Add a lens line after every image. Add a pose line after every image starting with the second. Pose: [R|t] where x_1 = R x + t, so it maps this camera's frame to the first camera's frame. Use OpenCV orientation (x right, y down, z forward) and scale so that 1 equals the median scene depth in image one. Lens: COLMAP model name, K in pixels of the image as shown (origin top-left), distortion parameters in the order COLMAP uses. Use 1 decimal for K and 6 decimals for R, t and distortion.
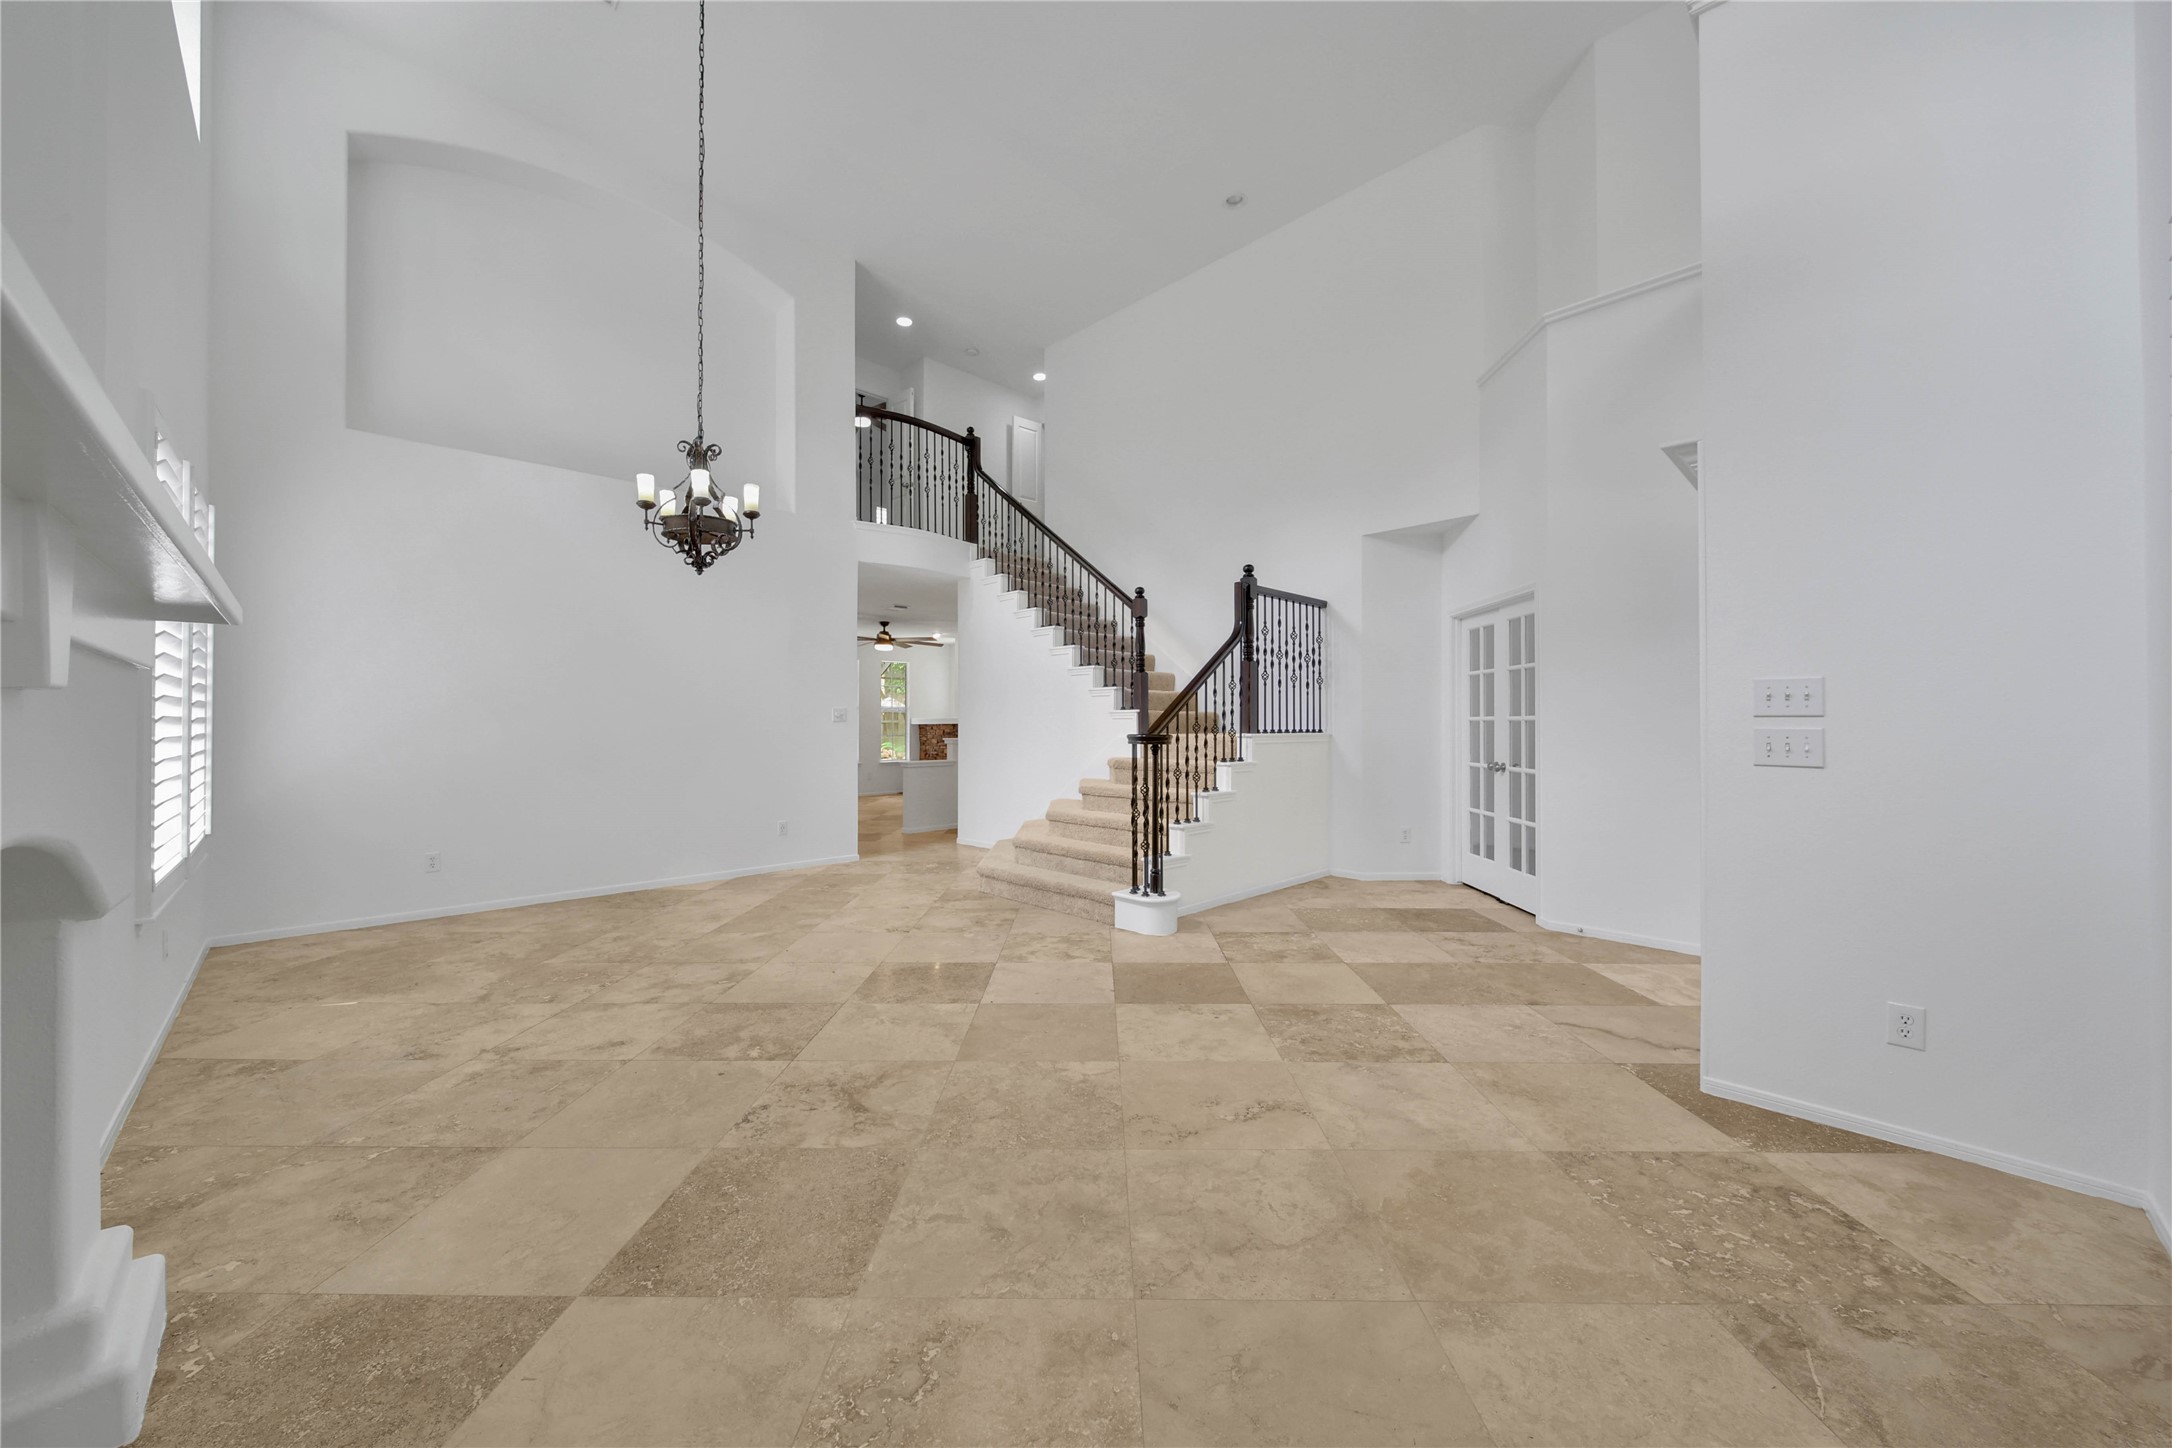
lens RADIAL K [[770.4, 0, 1073.8], [0, 770.4, 716.8], [0, 0, 1]] dist [-0.000163, -0.000092]
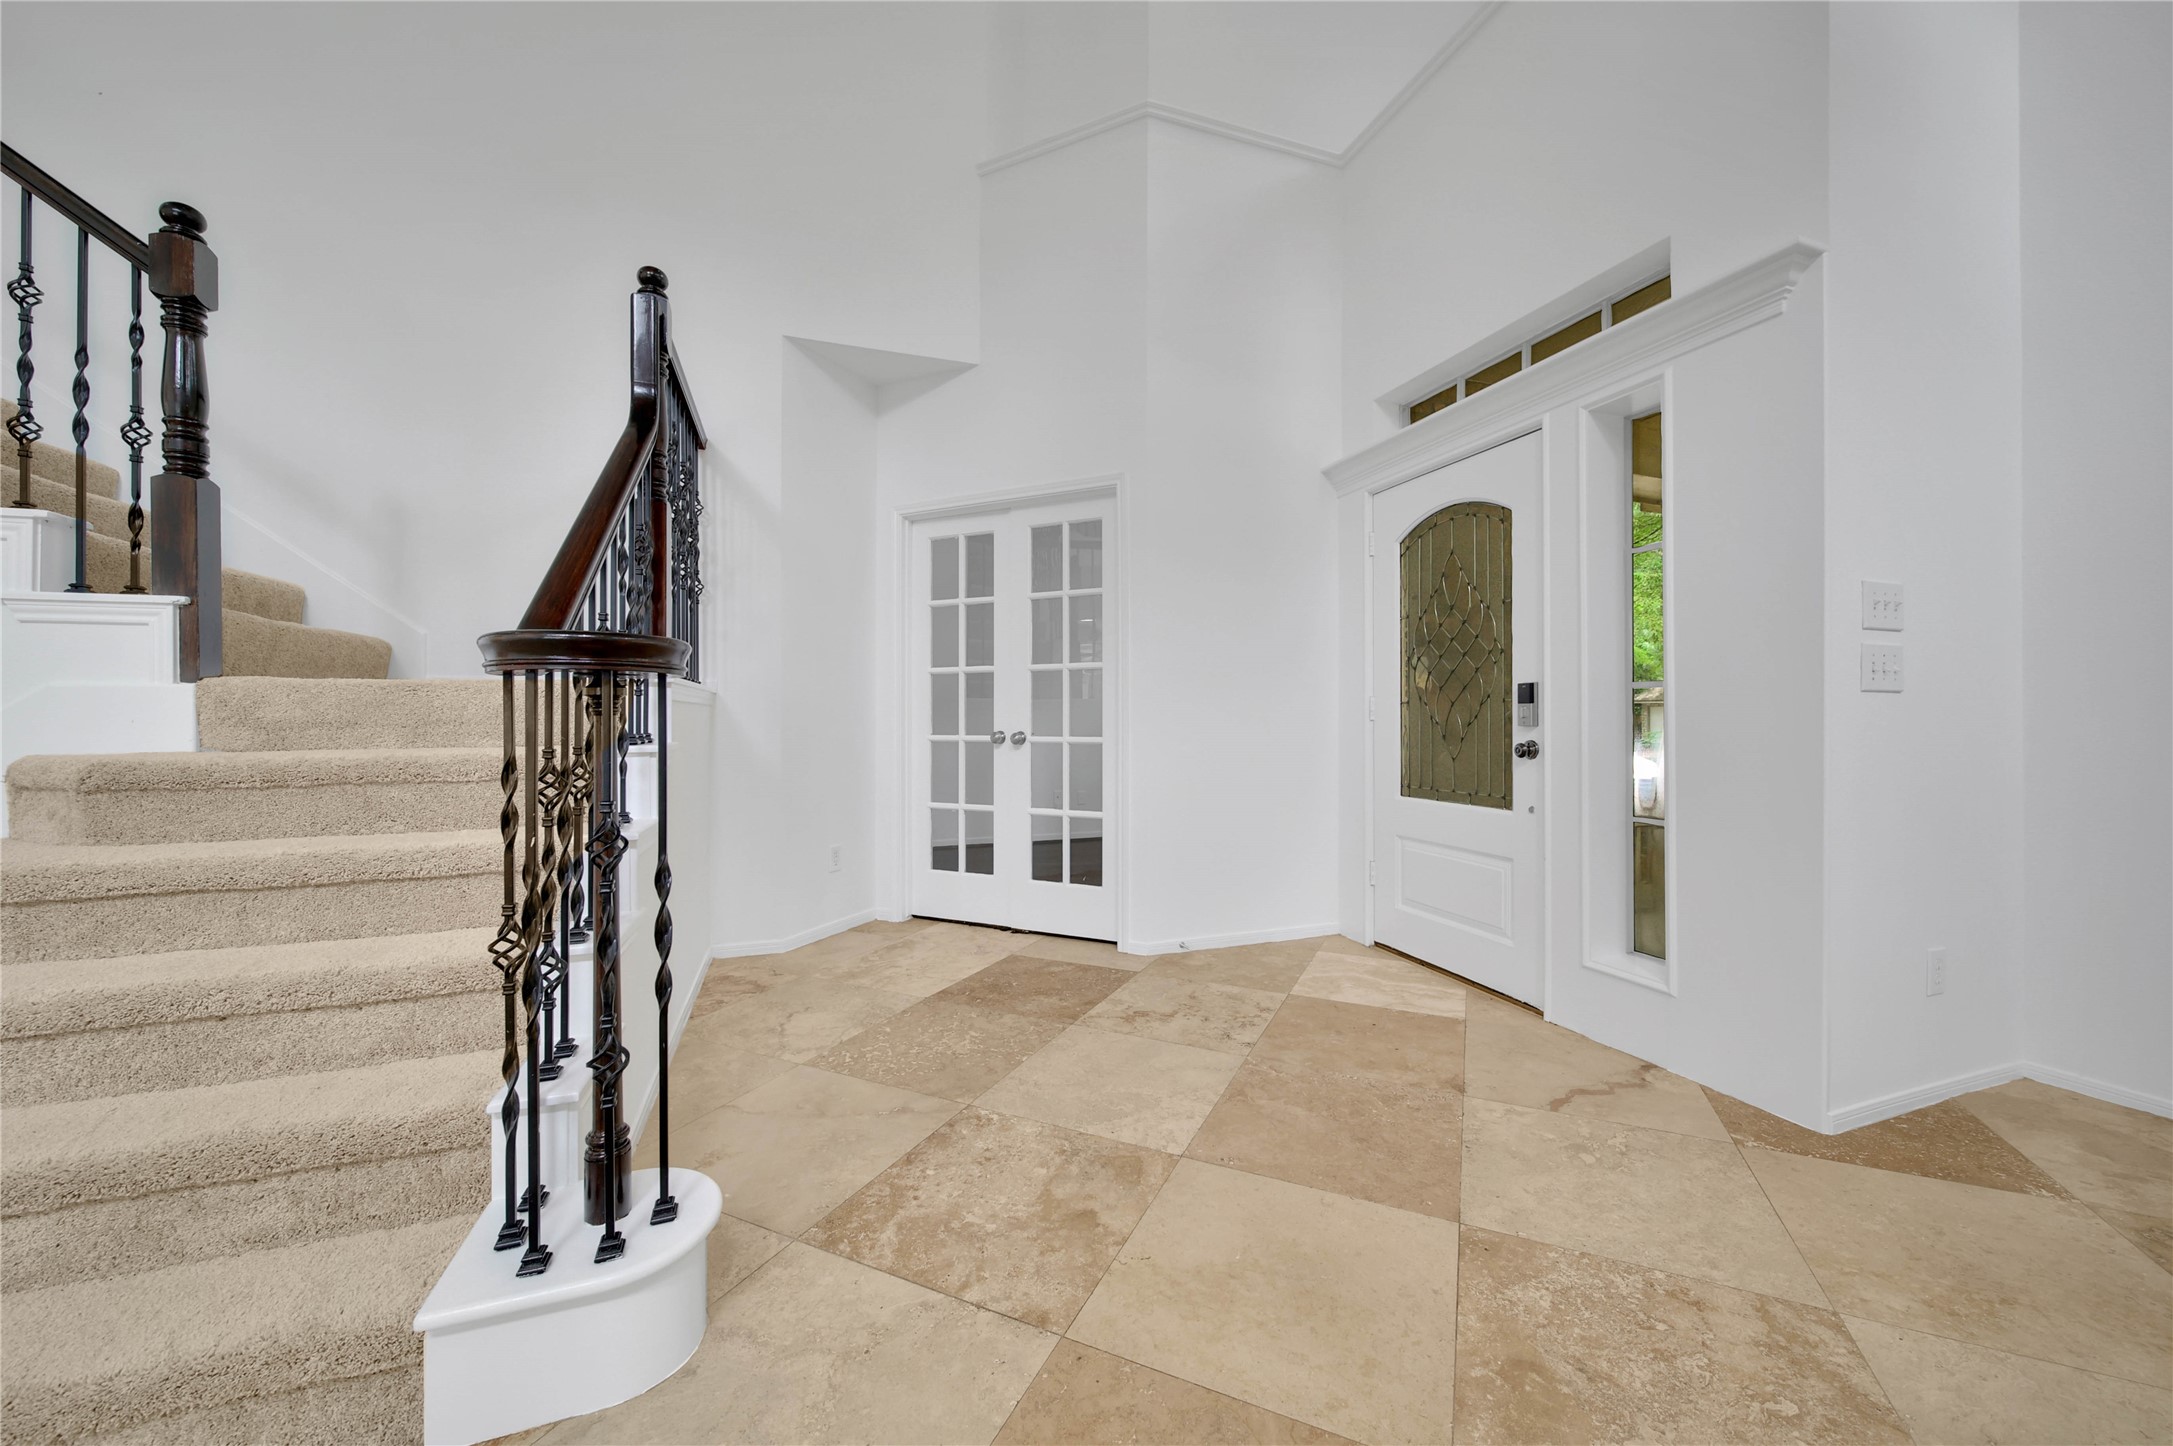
lens RADIAL K [[802.3, 0, 1105.8], [0, 802.3, 715.4], [0, 0, 1]] dist [-0.002832, -0.000218]
pose [[0.395347, -0.000541, 0.918532, -0.114220], [-0.007360, 0.999966, 0.003757, 0.062185], [-0.918502, -0.008246, 0.395330, 0.949315]]
